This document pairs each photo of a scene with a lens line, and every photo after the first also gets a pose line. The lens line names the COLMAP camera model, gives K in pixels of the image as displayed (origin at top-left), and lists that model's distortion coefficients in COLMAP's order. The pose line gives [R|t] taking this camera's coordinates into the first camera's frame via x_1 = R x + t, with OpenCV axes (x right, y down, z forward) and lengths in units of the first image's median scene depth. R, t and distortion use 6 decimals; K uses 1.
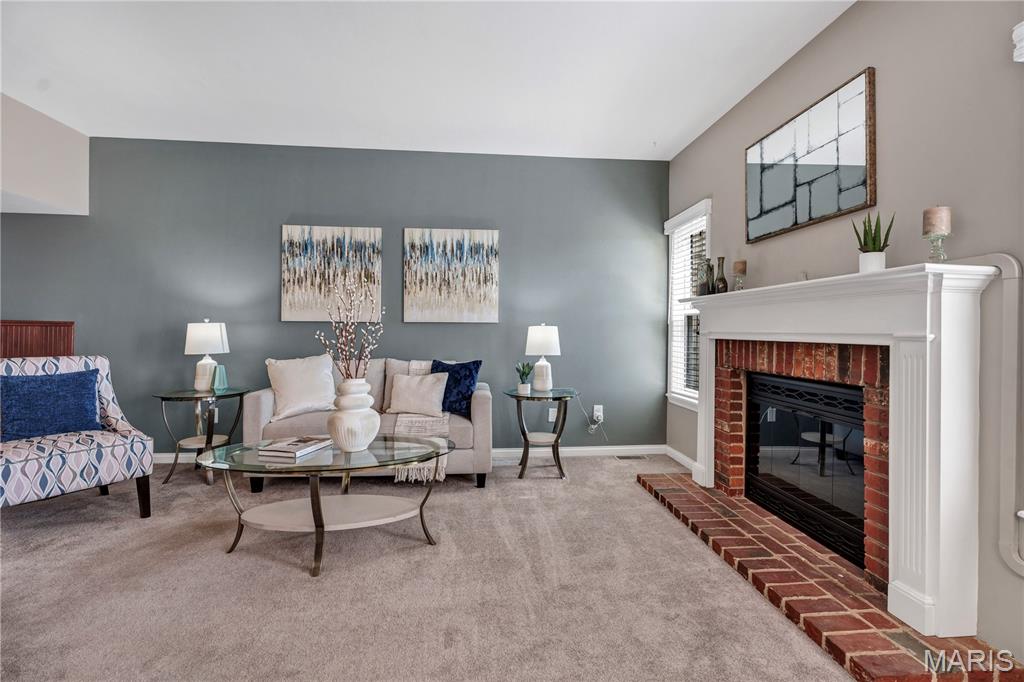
lens RADIAL K [[477.9, 0, 528.4], [0, 477.9, 330.2], [0, 0, 1]] dist [-0.001228, 0.000642]
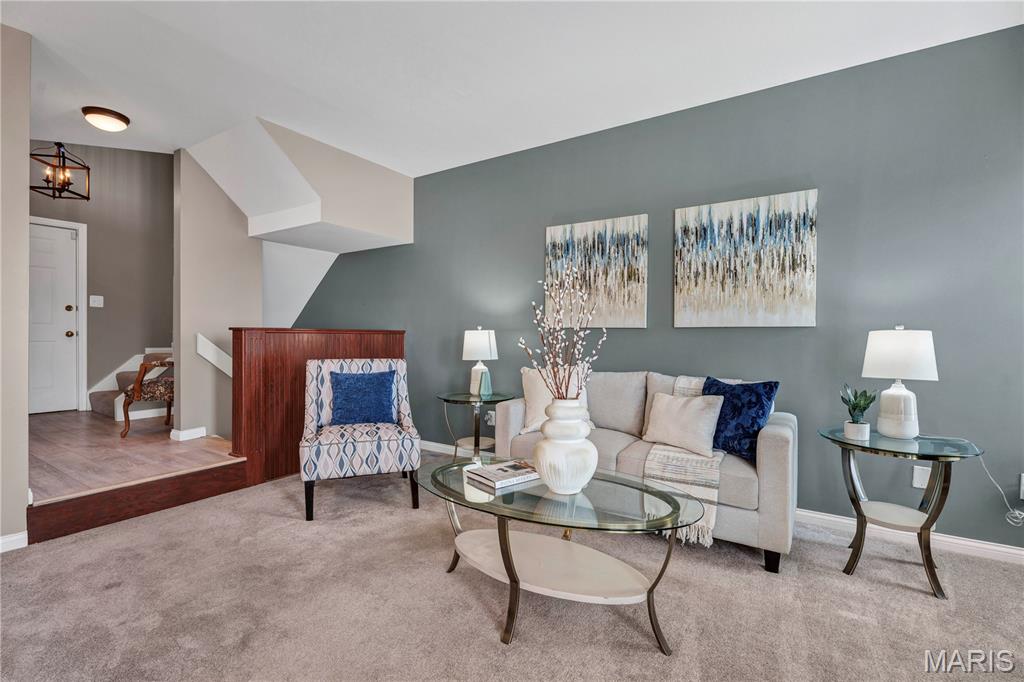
lens RADIAL K [[477.9, 0, 497.1], [0, 477.9, 344.0], [0, 0, 1]] dist [-0.001228, 0.000642]
pose [[0.764742, 0.009470, -0.644266, 0.031851], [-0.001556, 0.999916, 0.012850, 0.001502], [0.644334, -0.008825, 0.764693, 0.216413]]
